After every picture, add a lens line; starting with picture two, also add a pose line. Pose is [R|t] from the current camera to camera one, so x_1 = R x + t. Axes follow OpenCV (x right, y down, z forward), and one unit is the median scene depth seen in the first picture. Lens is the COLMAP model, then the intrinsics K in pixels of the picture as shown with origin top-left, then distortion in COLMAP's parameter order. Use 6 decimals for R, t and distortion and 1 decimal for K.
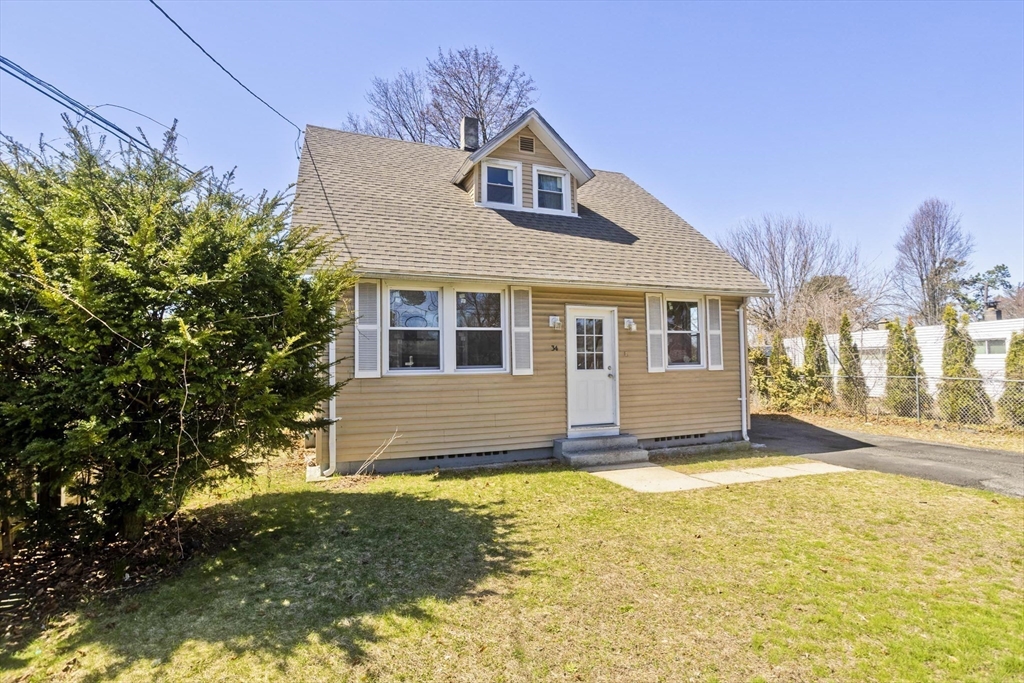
lens RADIAL K [[486.9, 0, 523.1], [0, 486.9, 339.6], [0, 0, 1]] dist [-0.045348, 0.028090]
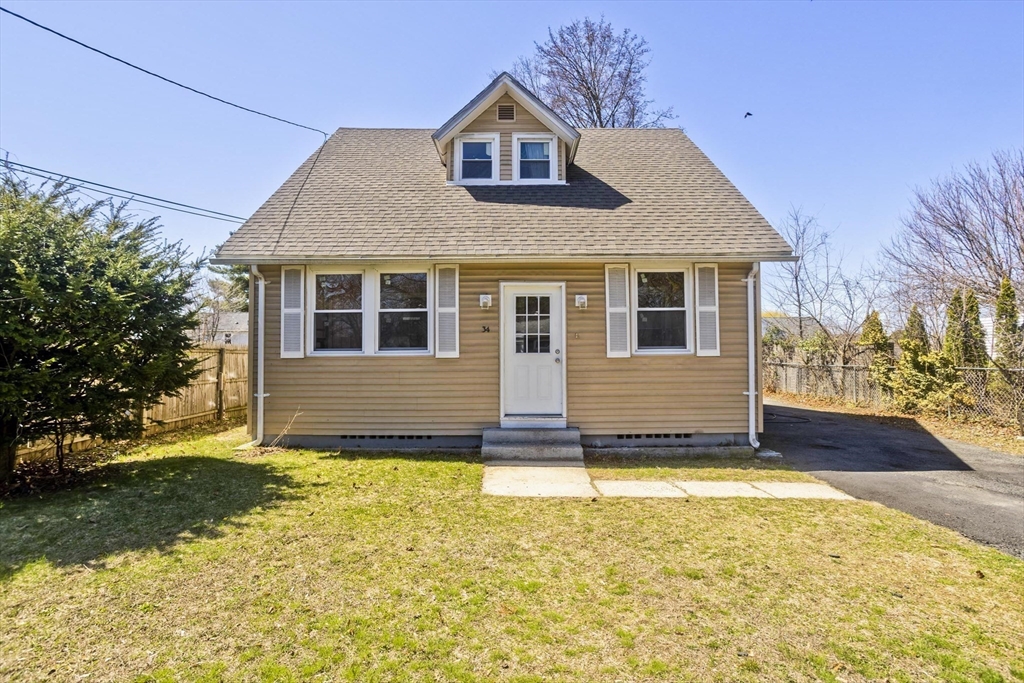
lens RADIAL K [[486.9, 0, 523.1], [0, 486.9, 339.6], [0, 0, 1]] dist [-0.045348, 0.028090]
pose [[0.932281, -0.001311, -0.361733, 0.443906], [0.011116, 0.999625, 0.025027, 0.013856], [0.361564, -0.027353, 0.931946, 0.156736]]
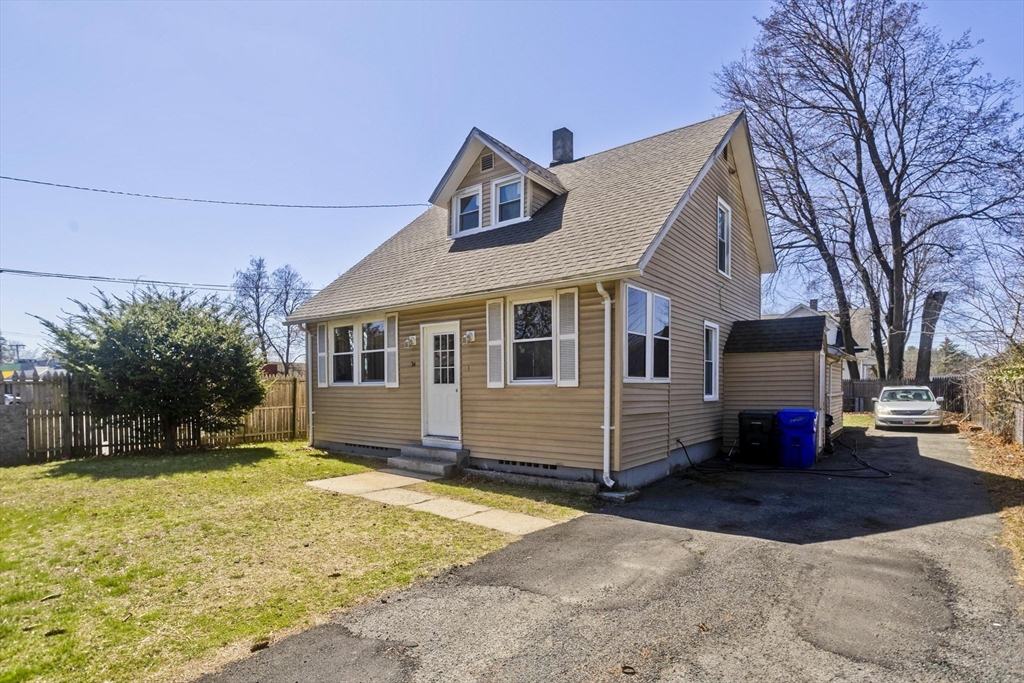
lens RADIAL K [[514.1, 0, 557.4], [0, 514.1, 400.4], [0, 0, 1]] dist [-0.052287, 0.034058]
pose [[0.558470, 0.034935, -0.828789, 1.177181], [0.040496, 0.996773, 0.069304, 0.030558], [0.828535, -0.072267, 0.555254, 0.586113]]
